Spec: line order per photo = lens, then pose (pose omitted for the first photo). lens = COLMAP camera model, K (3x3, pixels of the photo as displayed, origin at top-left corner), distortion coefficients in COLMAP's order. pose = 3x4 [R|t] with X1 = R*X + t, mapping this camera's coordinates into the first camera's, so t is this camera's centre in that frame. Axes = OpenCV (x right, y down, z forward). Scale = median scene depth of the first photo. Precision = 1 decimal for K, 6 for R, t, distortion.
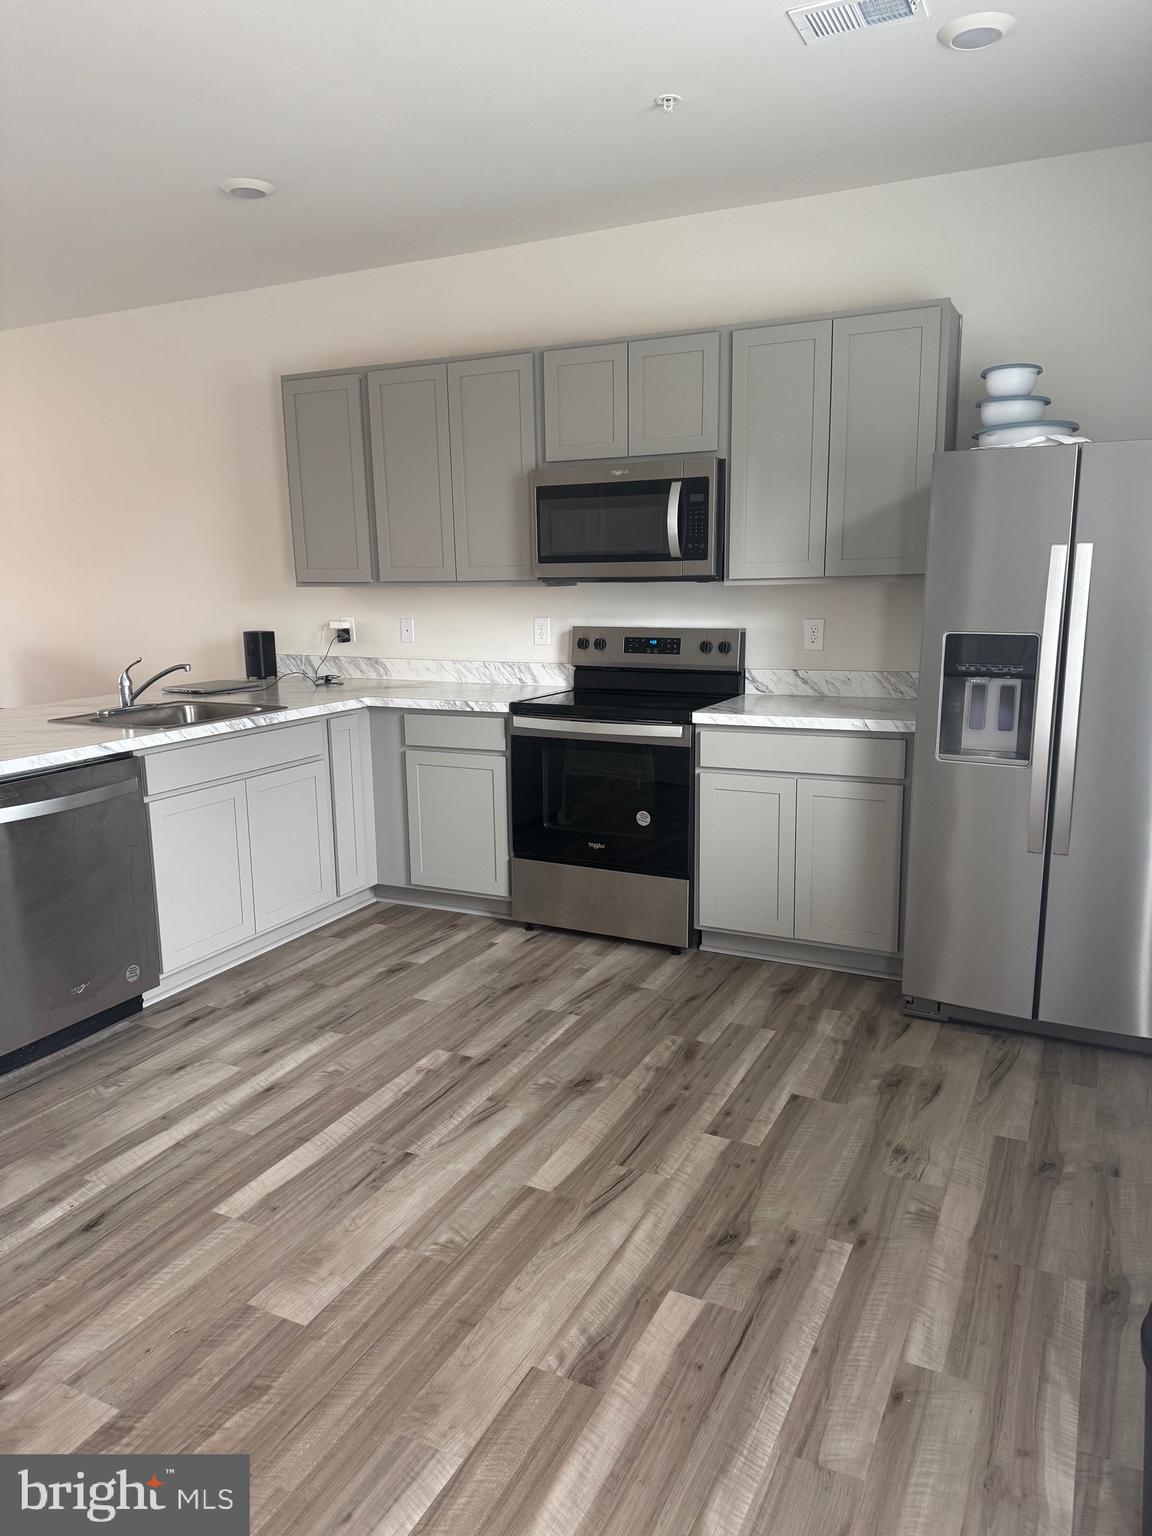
lens RADIAL K [[1072.6, 0, 575.2], [0, 1072.6, 762.2], [0, 0, 1]] dist [0.059328, -0.070257]
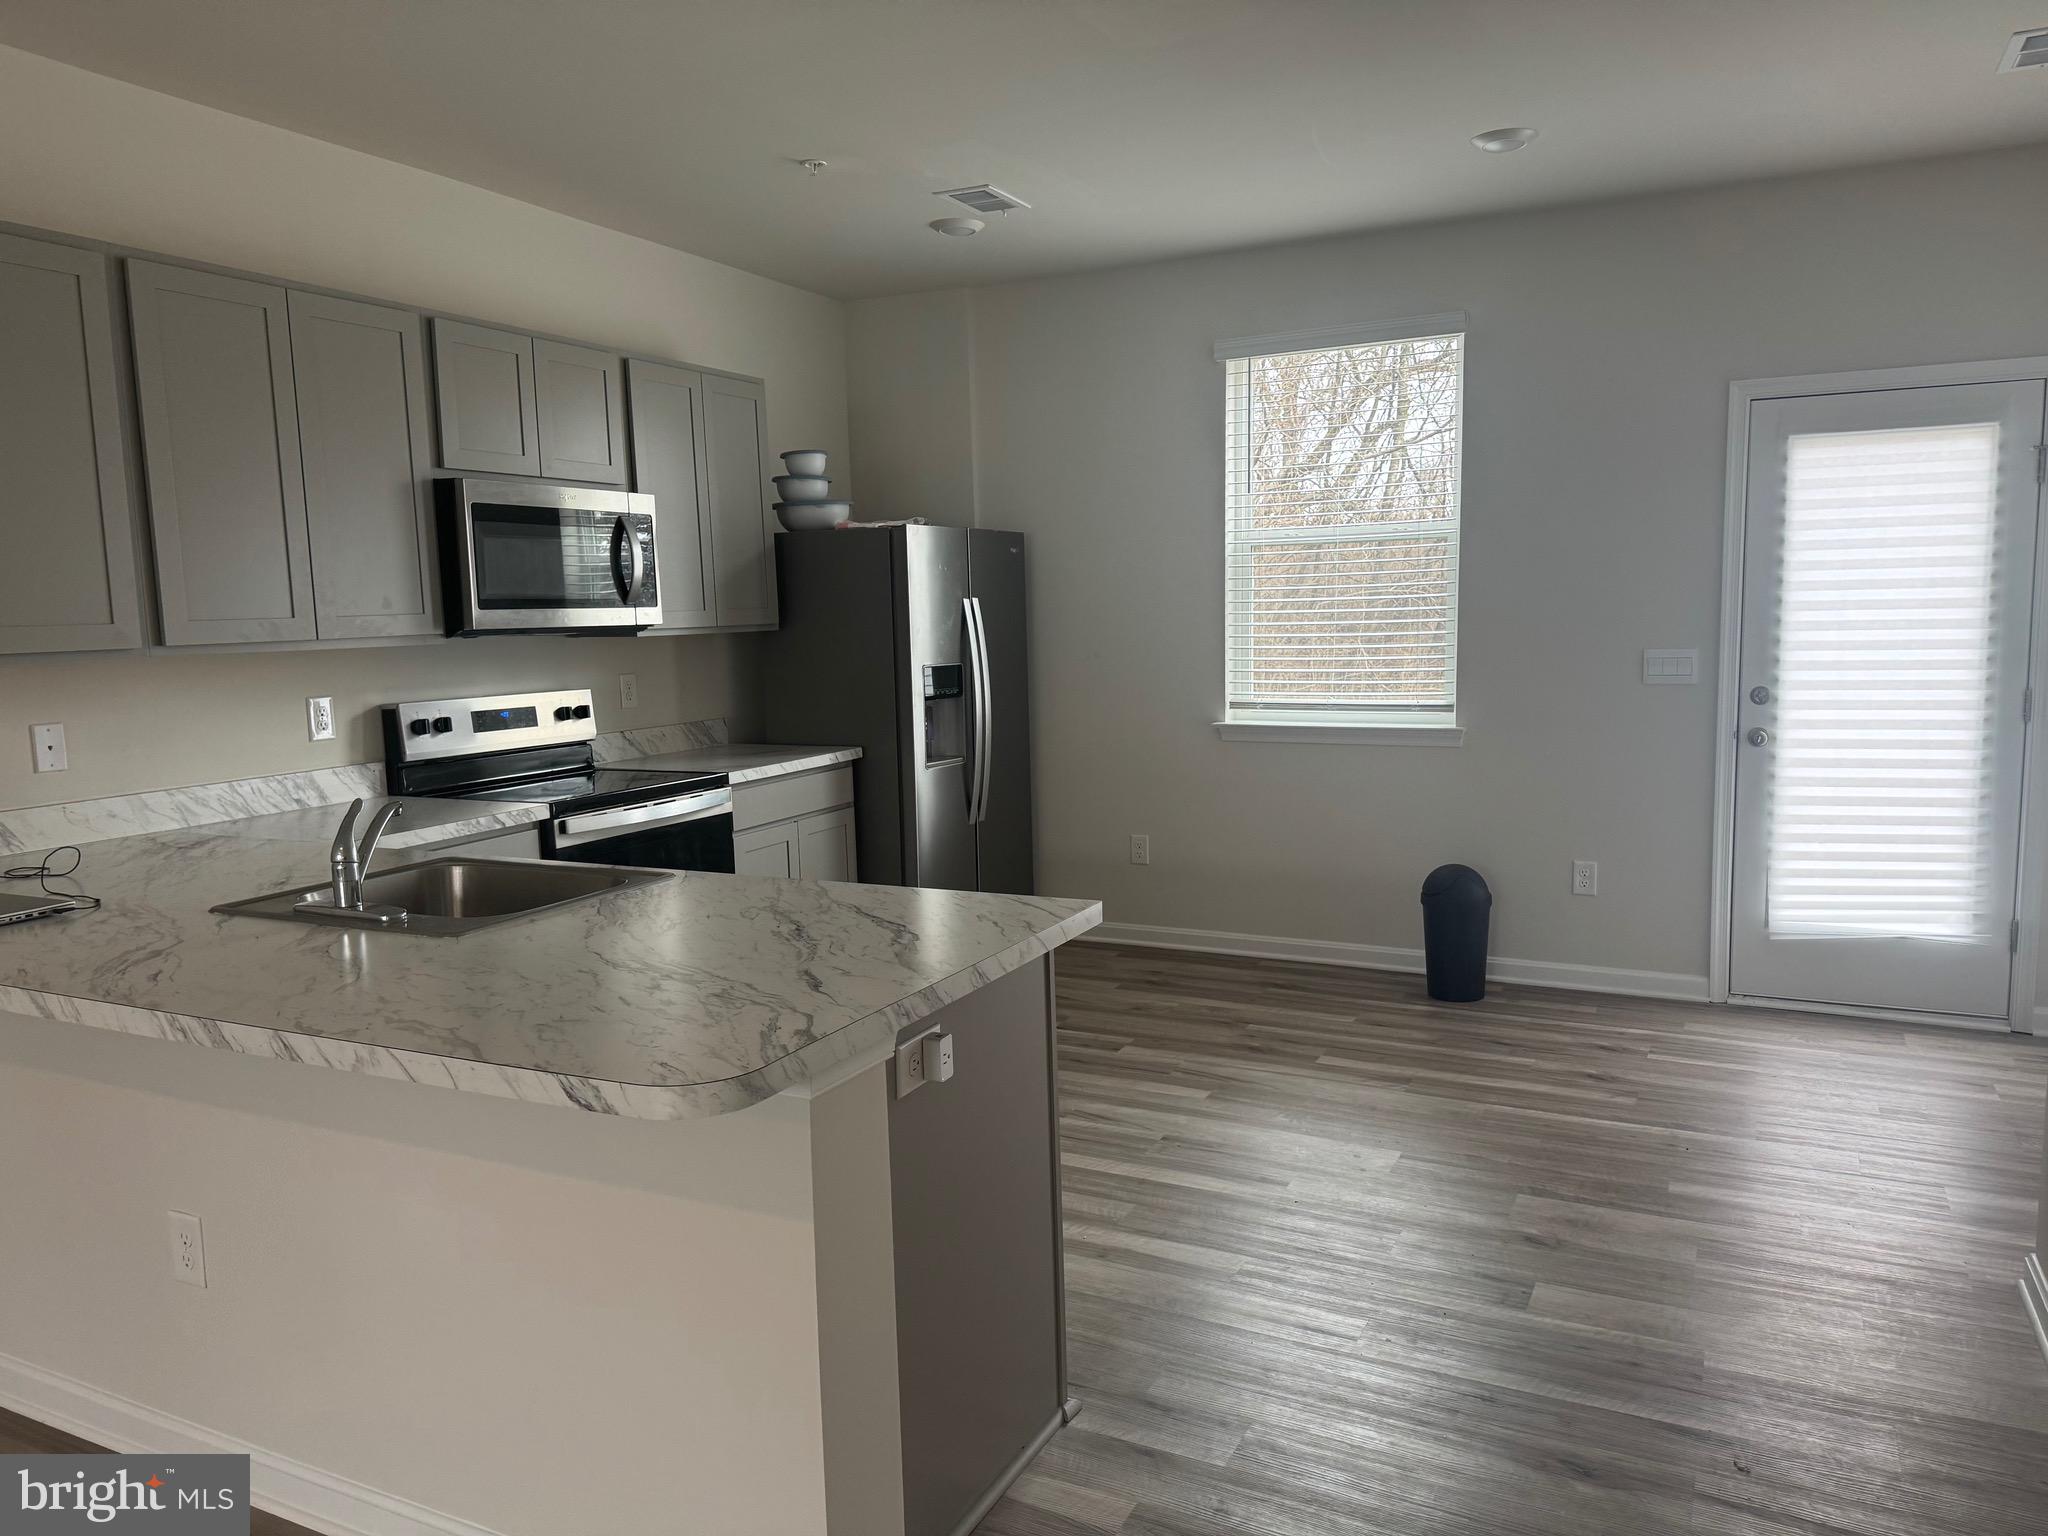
lens RADIAL K [[1430.1, 0, 1042.2], [0, 1430.1, 747.2], [0, 0, 1]] dist [0.059328, -0.070257]
pose [[-0.010209, -0.085321, 0.996301, -1.135092], [0.197124, 0.976629, 0.085656, -0.122915], [-0.980325, 0.197269, 0.006849, 0.752999]]
